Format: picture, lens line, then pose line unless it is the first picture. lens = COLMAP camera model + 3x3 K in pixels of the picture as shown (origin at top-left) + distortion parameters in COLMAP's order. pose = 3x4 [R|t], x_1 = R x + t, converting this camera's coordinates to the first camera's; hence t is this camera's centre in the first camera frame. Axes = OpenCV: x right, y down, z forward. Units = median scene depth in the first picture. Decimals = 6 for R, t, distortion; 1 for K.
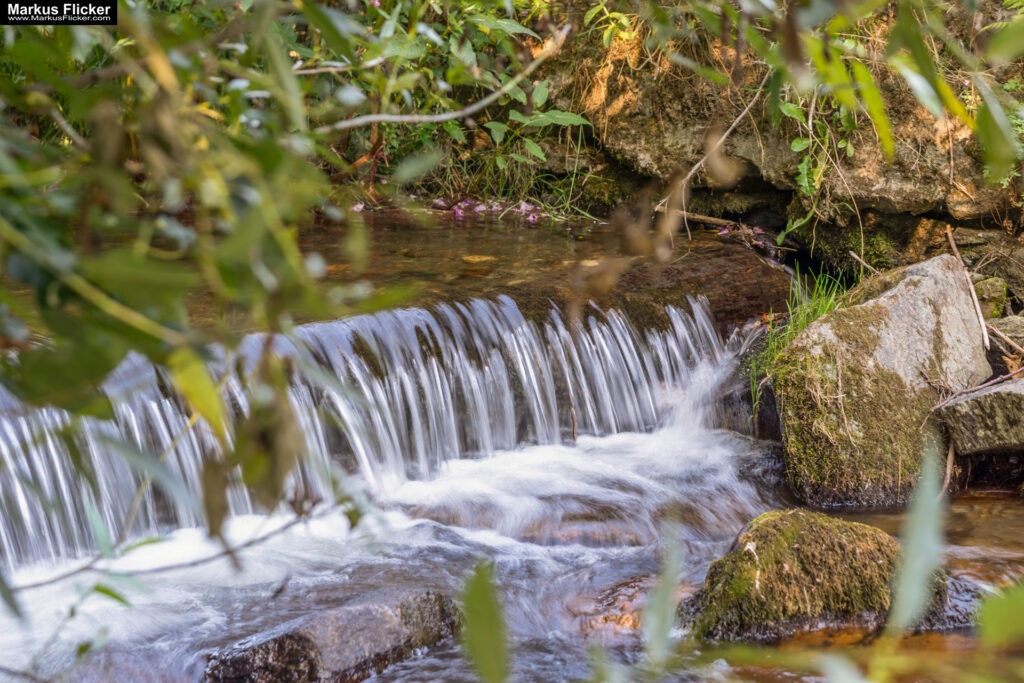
lens RADIAL K [[3192.9, 0, 530.9], [0, 3192.9, 342.6], [0, 0, 1]] dist [0.065821, 0.066463]
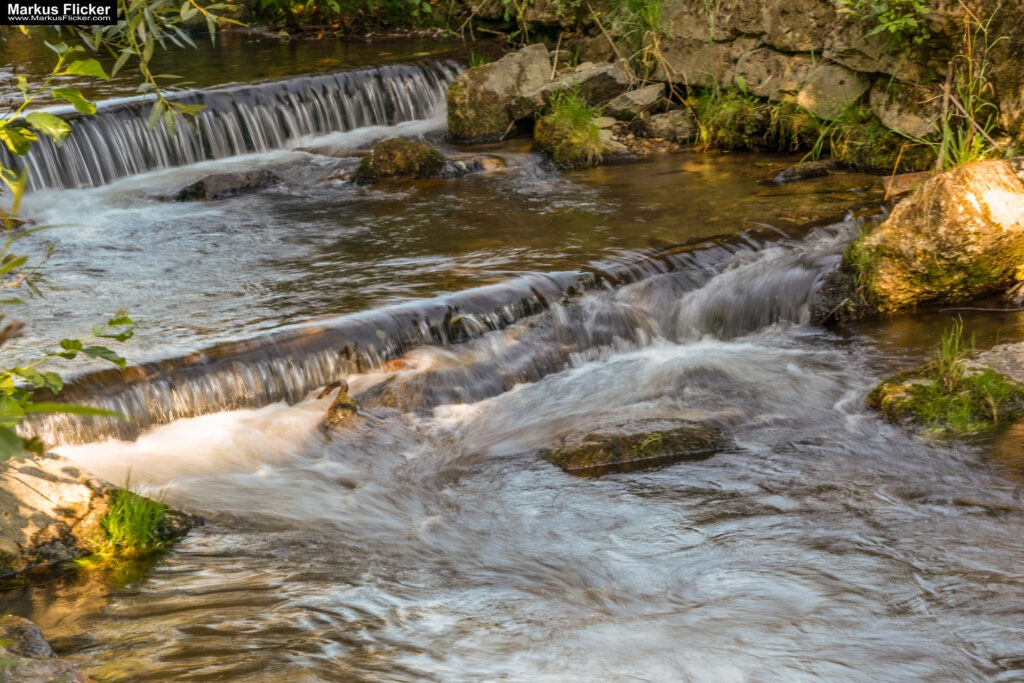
lens RADIAL K [[2832.9, 0, 511.8], [0, 2832.9, 318.5], [0, 0, 1]] dist [0.086816, -0.198663]
pose [[0.959118, -0.020906, -0.282235, 0.772773], [0.038204, 0.997704, 0.055924, 0.065669], [0.280417, -0.064420, 0.957714, -1.201268]]
